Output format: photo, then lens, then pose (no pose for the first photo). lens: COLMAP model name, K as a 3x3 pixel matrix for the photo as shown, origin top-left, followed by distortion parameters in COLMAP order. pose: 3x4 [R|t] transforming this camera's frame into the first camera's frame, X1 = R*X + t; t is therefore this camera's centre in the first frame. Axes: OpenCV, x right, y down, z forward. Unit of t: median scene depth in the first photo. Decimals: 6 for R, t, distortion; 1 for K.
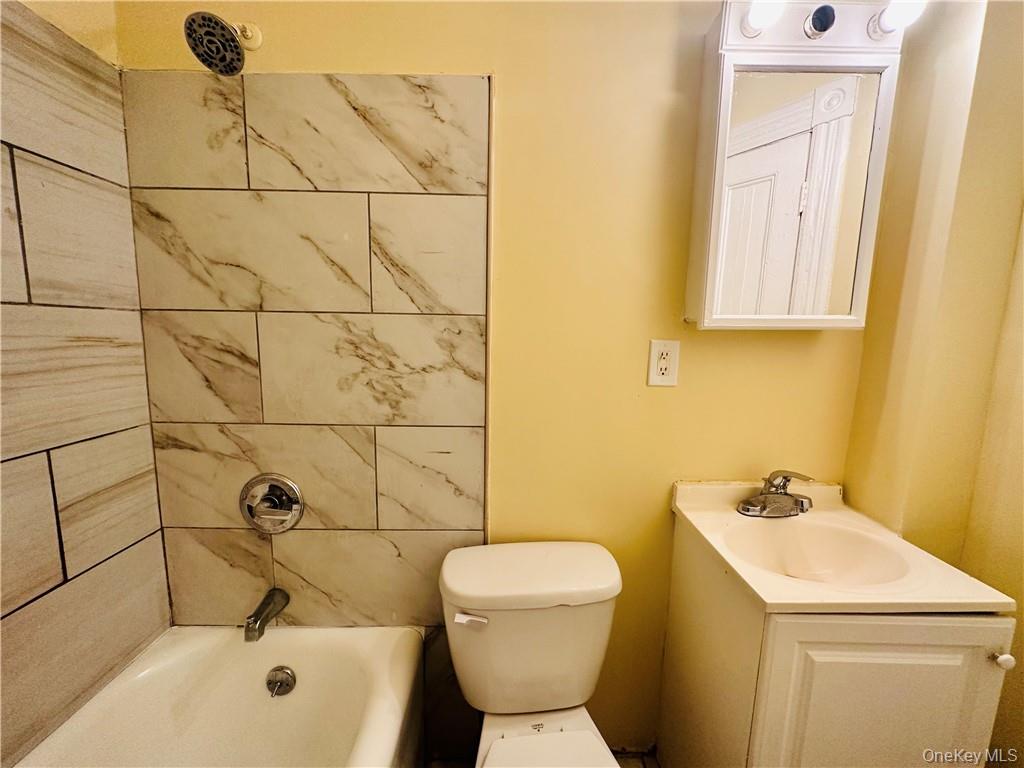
lens RADIAL K [[409.4, 0, 512.0], [0, 409.4, 384.0], [0, 0, 1]] dist [-0.000018, 0.000227]
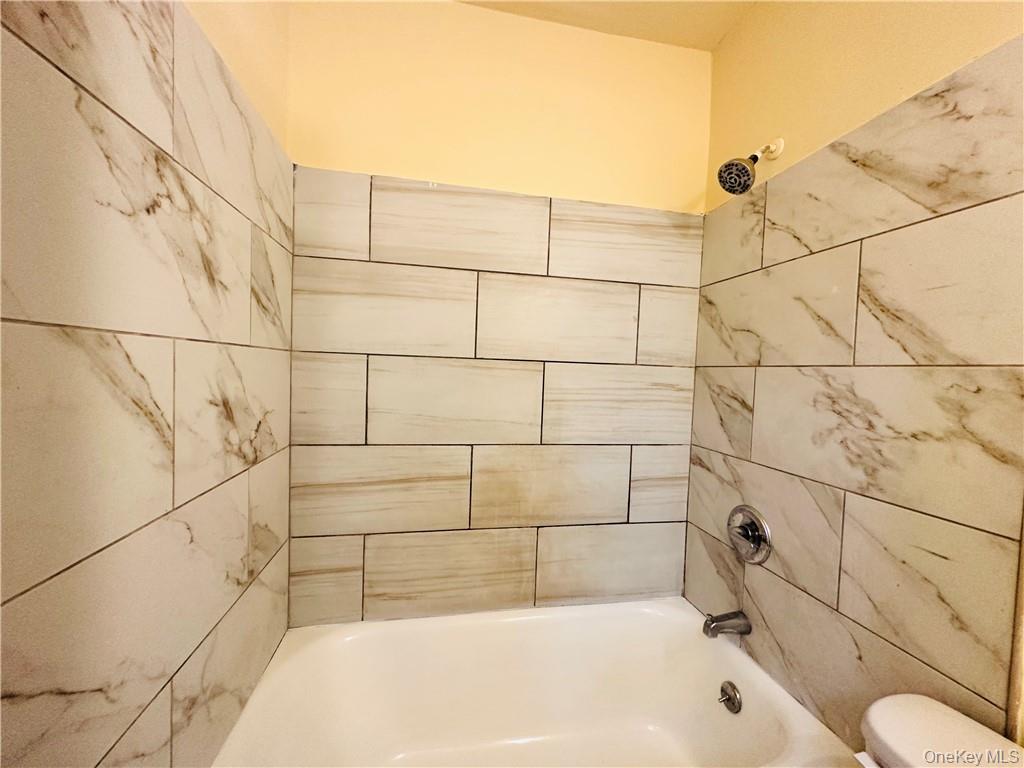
lens RADIAL K [[409.4, 0, 512.0], [0, 409.4, 384.0], [0, 0, 1]] dist [-0.000018, 0.000227]
pose [[0.179726, 0.022891, -0.983450, 0.419352], [-0.161180, 0.986904, -0.006485, -0.004199], [0.970422, 0.159678, 0.181062, 0.099973]]
